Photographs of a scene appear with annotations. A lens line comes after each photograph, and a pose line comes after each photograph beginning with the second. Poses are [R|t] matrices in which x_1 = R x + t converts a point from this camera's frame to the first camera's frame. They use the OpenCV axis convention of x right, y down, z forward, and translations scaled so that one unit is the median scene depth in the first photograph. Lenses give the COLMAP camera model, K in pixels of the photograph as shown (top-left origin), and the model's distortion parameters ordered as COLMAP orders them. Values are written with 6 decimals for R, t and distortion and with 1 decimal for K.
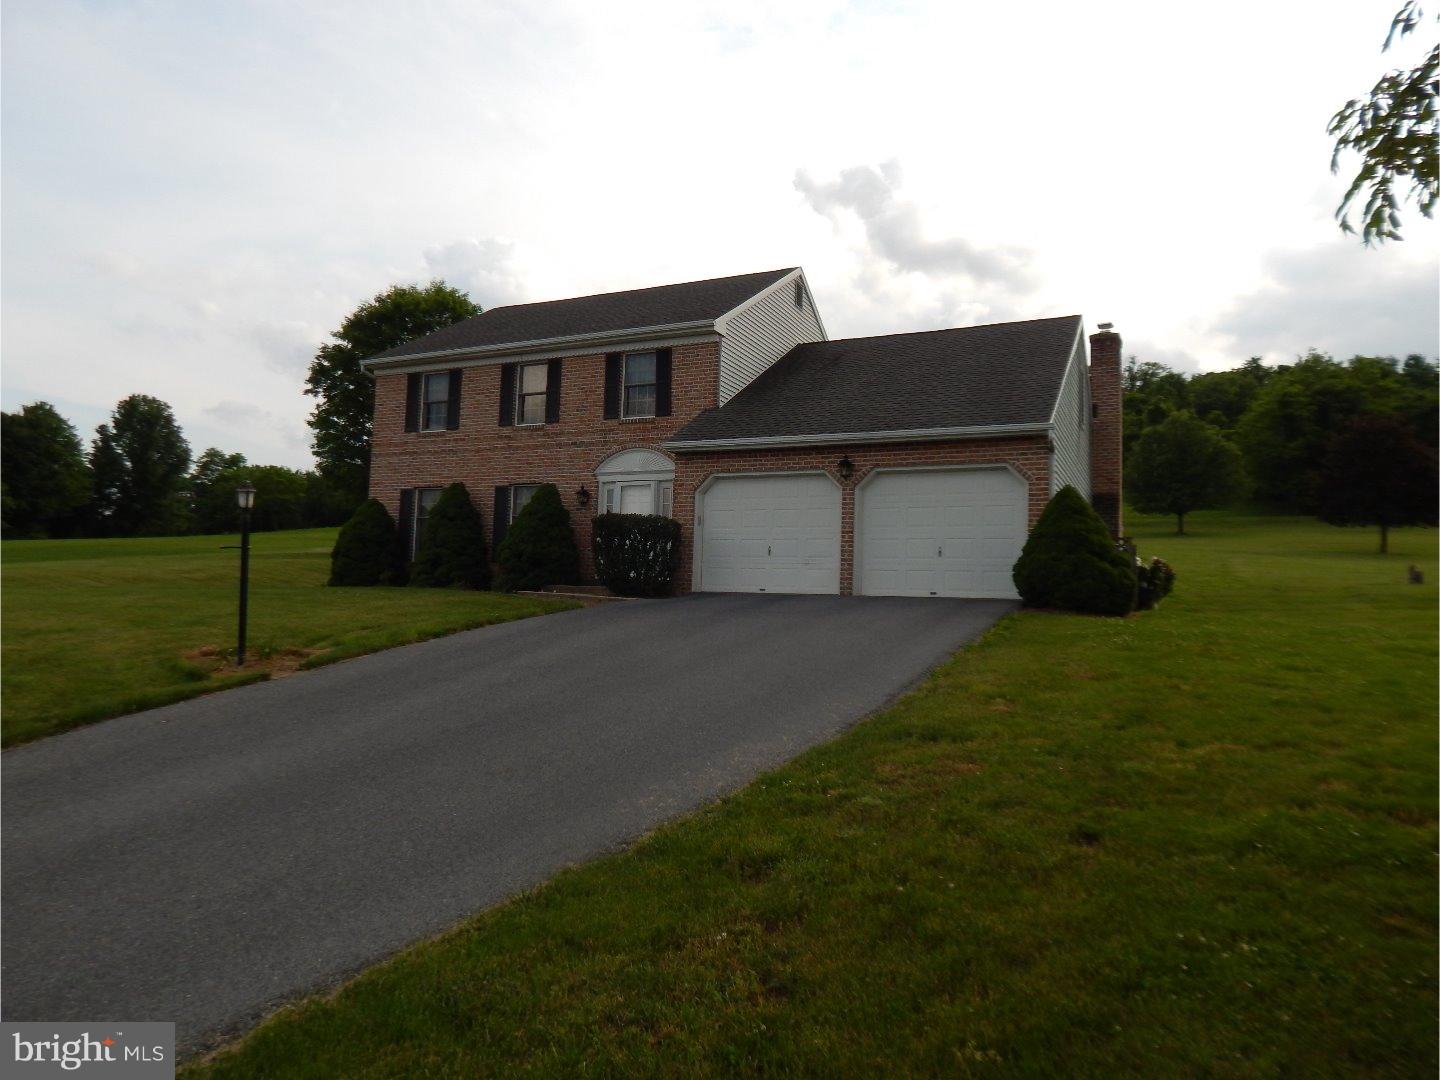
lens RADIAL K [[959.9, 0, 720.0], [0, 959.9, 540.0], [0, 0, 1]] dist [0.015041, -0.019192]
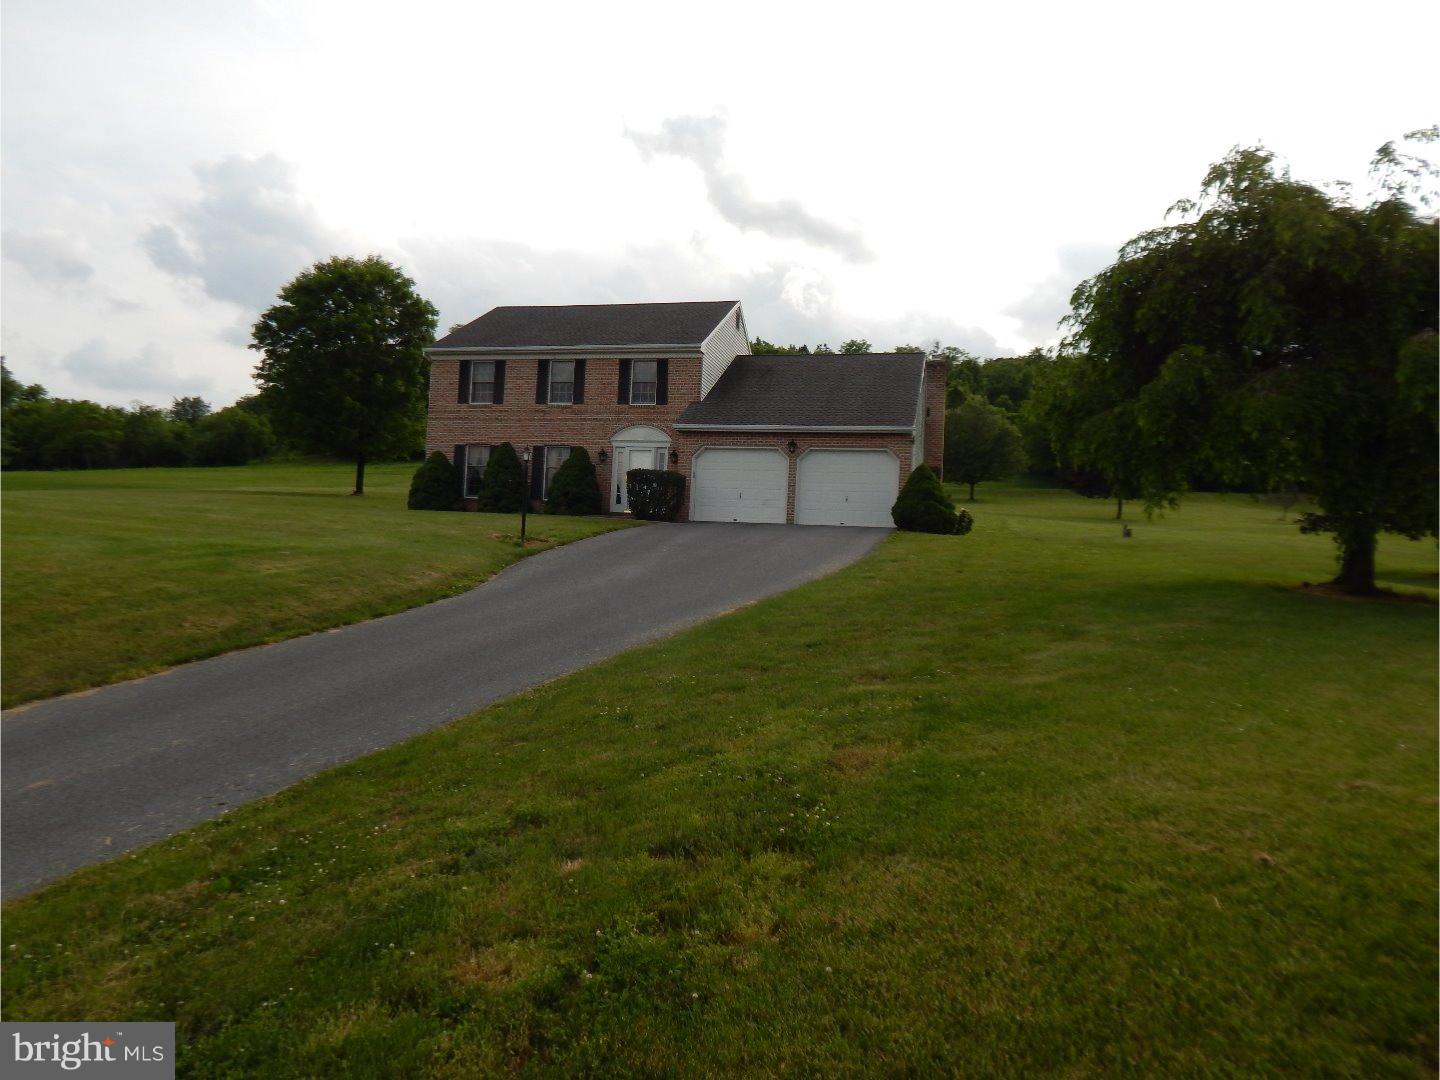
lens RADIAL K [[959.9, 0, 720.0], [0, 959.9, 540.0], [0, 0, 1]] dist [0.015041, -0.019192]
pose [[0.980835, 0.023360, 0.193436, -0.232060], [-0.031745, 0.998681, 0.040362, 0.017138], [-0.192238, -0.045729, 0.980282, -0.453513]]
